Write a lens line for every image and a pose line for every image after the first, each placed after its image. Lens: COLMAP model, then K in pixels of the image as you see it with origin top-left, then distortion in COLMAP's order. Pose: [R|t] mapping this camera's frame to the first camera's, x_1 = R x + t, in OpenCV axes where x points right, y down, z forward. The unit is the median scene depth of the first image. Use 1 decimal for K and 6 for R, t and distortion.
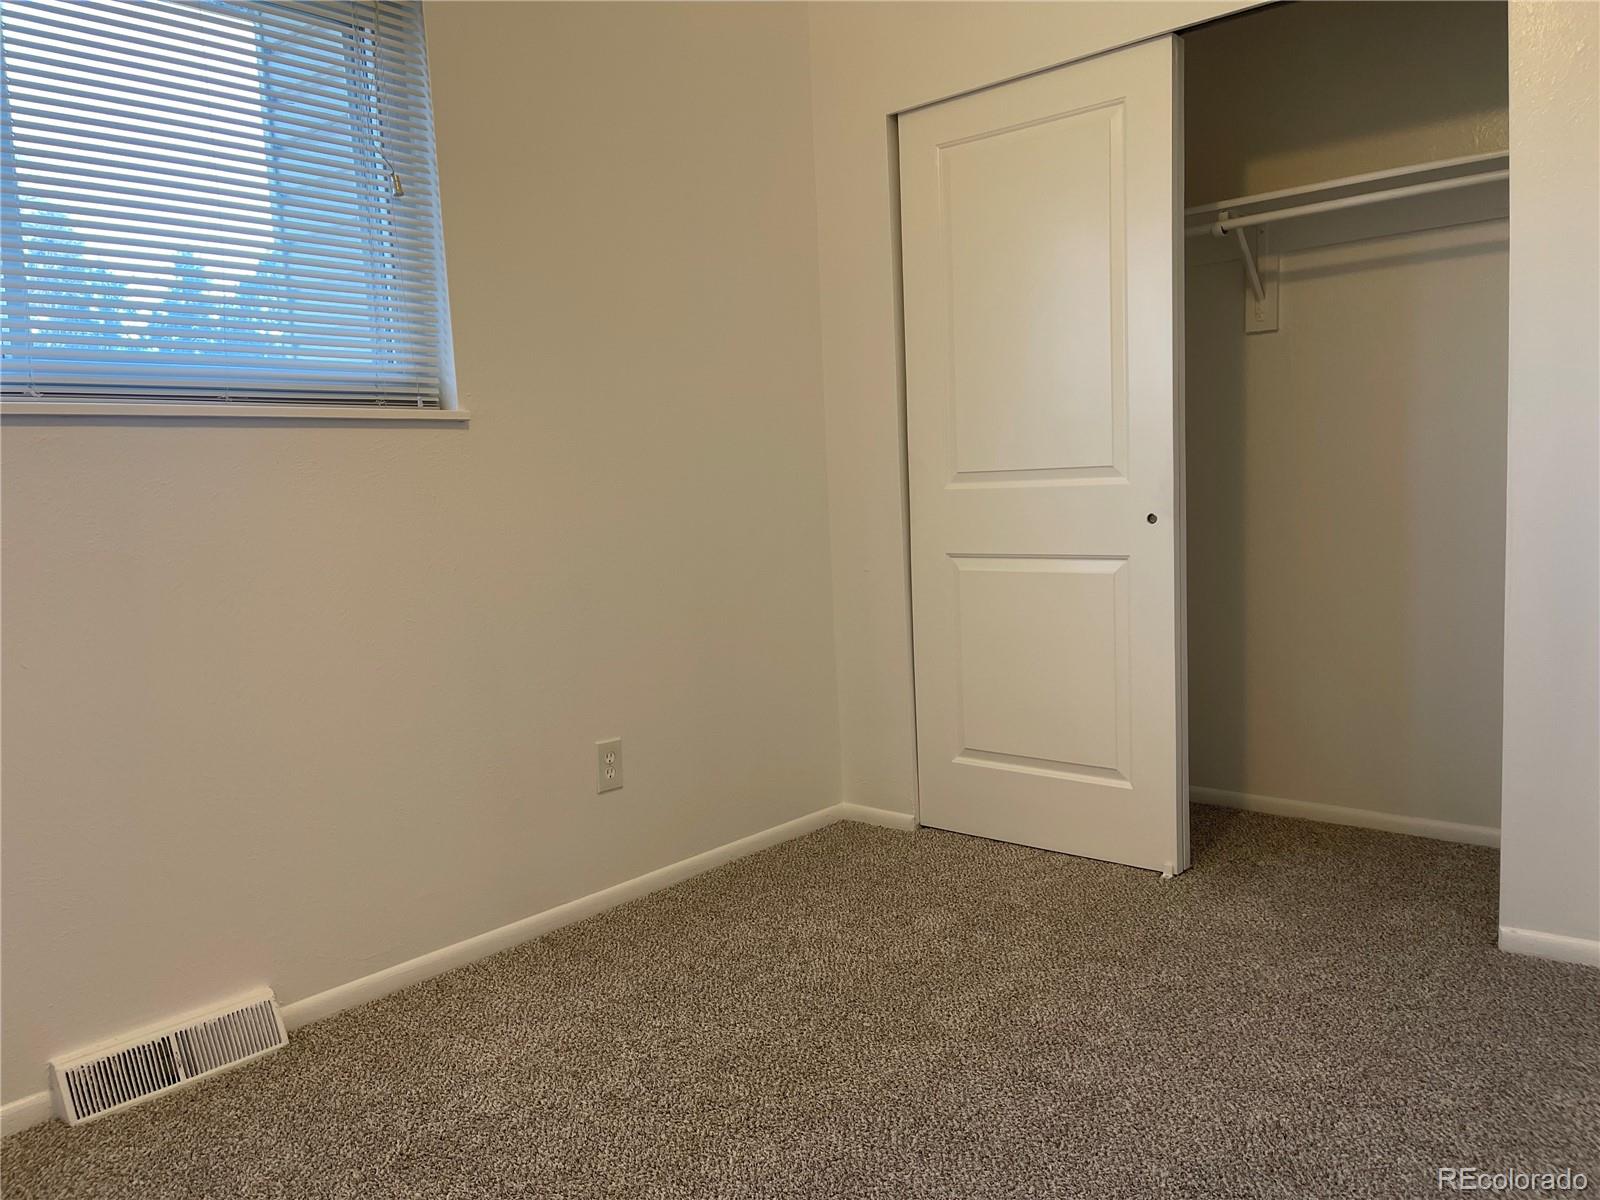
lens RADIAL K [[1203.7, 0, 800.0], [0, 1203.7, 600.0], [0, 0, 1]] dist [0.061847, -0.080898]
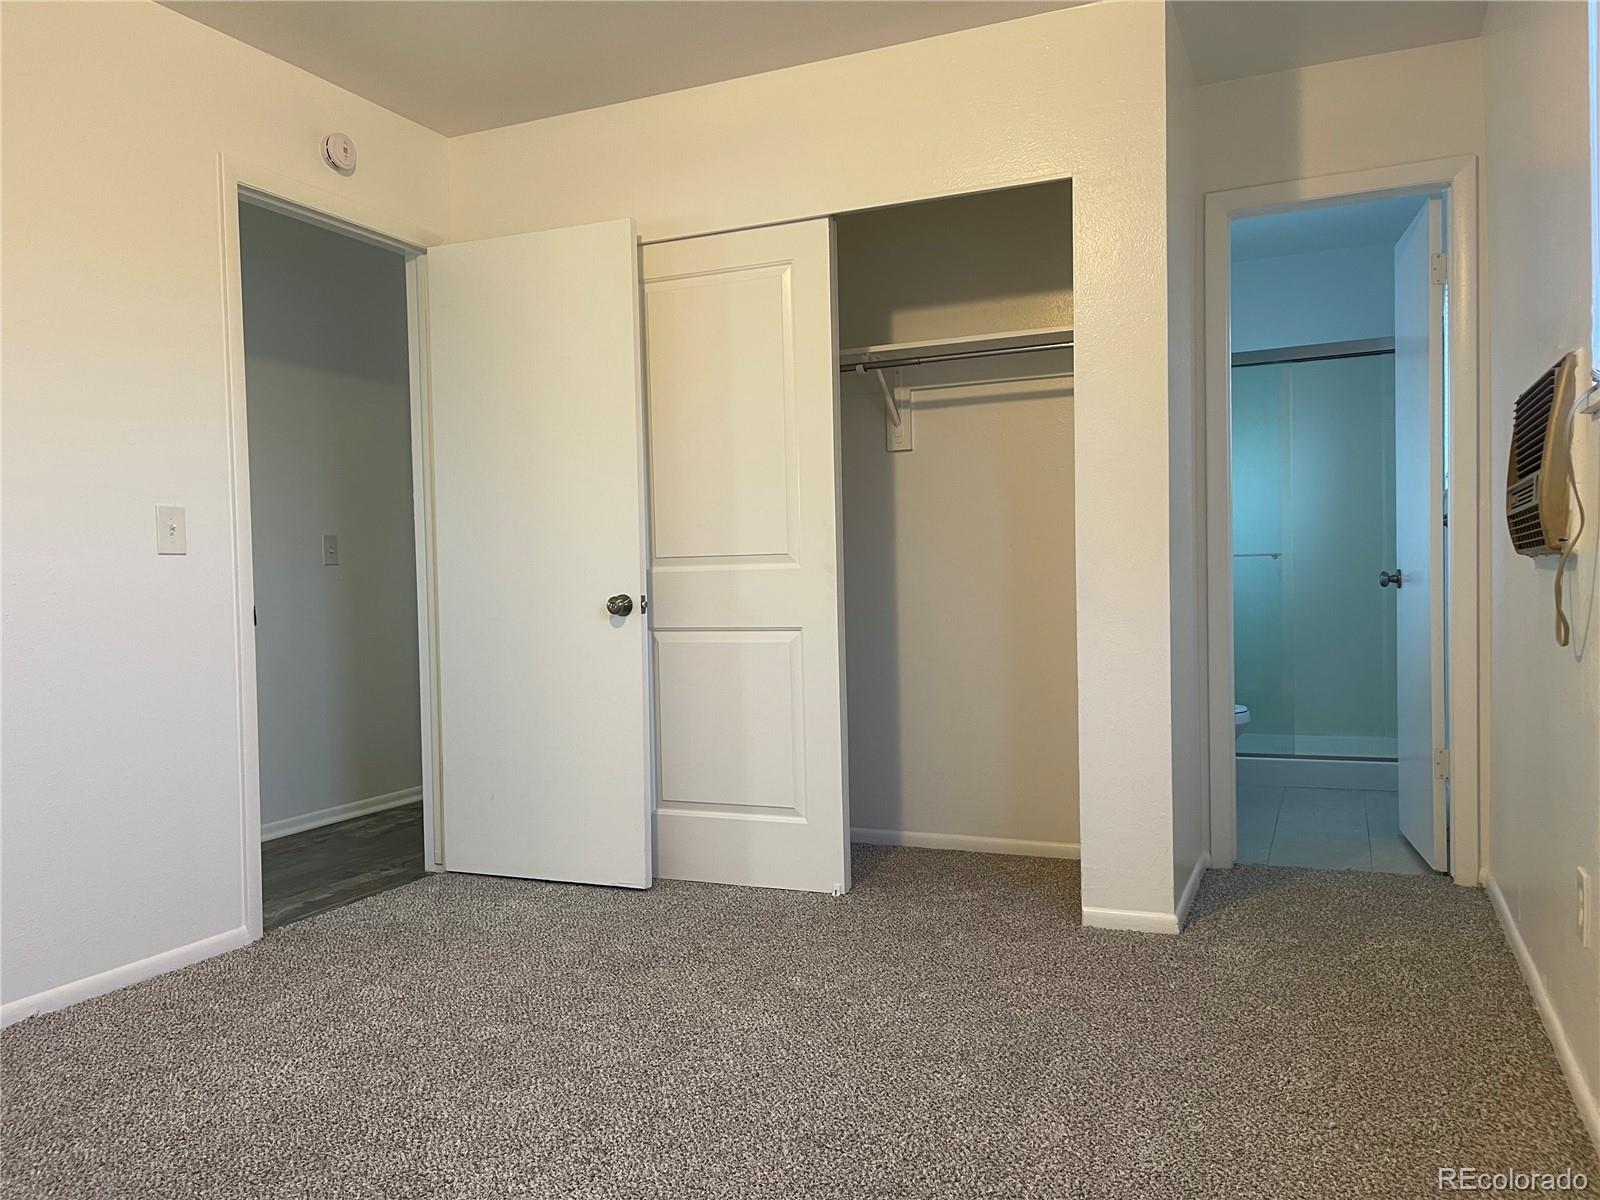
lens RADIAL K [[1203.7, 0, 800.0], [0, 1203.7, 600.0], [0, 0, 1]] dist [0.061847, -0.080898]
pose [[0.960517, 0.007404, 0.278123, -0.063304], [0.015572, 0.996648, -0.080311, 0.031771], [-0.277785, 0.081471, 0.957182, -0.148752]]
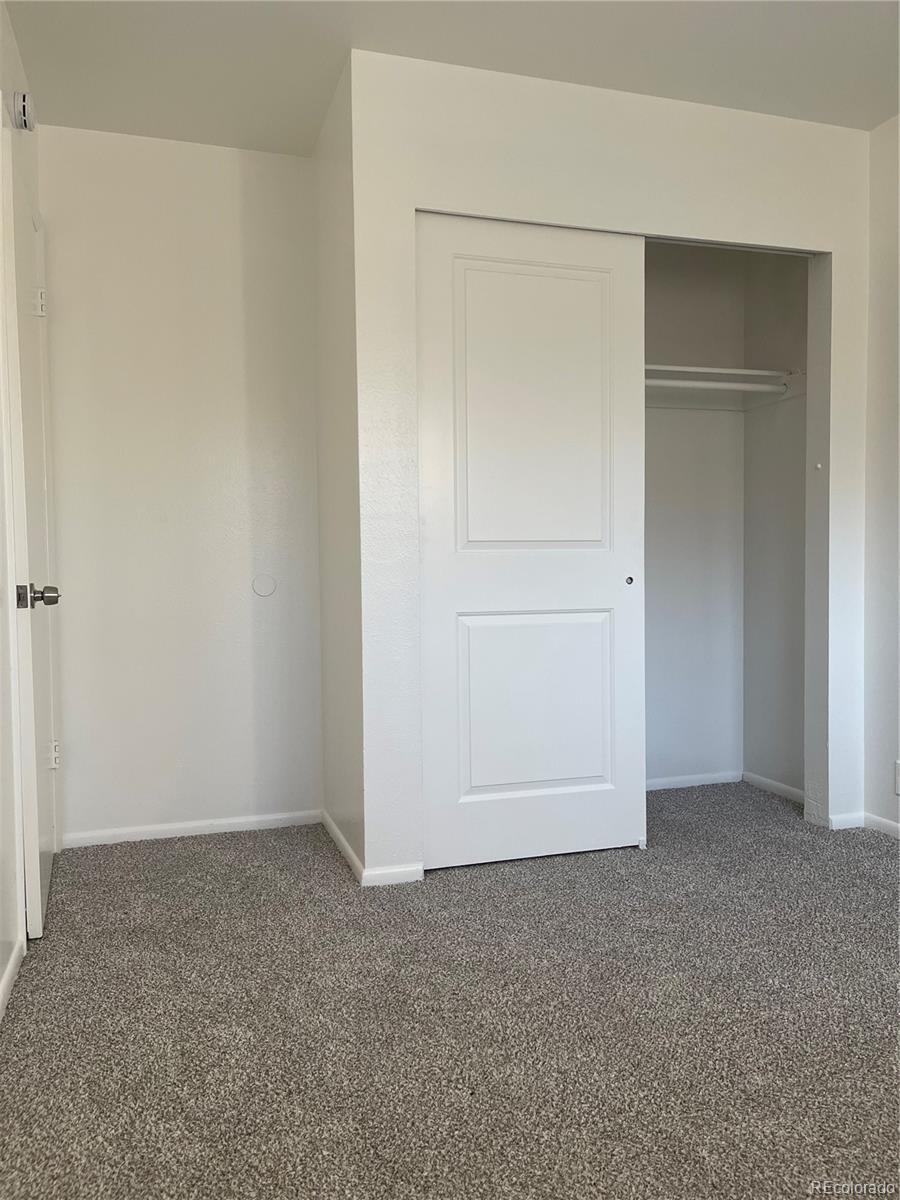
lens RADIAL K [[902.8, 0, 450.0], [0, 902.8, 600.0], [0, 0, 1]] dist [0.061847, -0.080898]
pose [[0.522888, -0.003256, 0.852395, -0.643604], [0.073266, 0.996464, -0.041137, -0.018086], [-0.849247, 0.083962, 0.521278, 0.621309]]
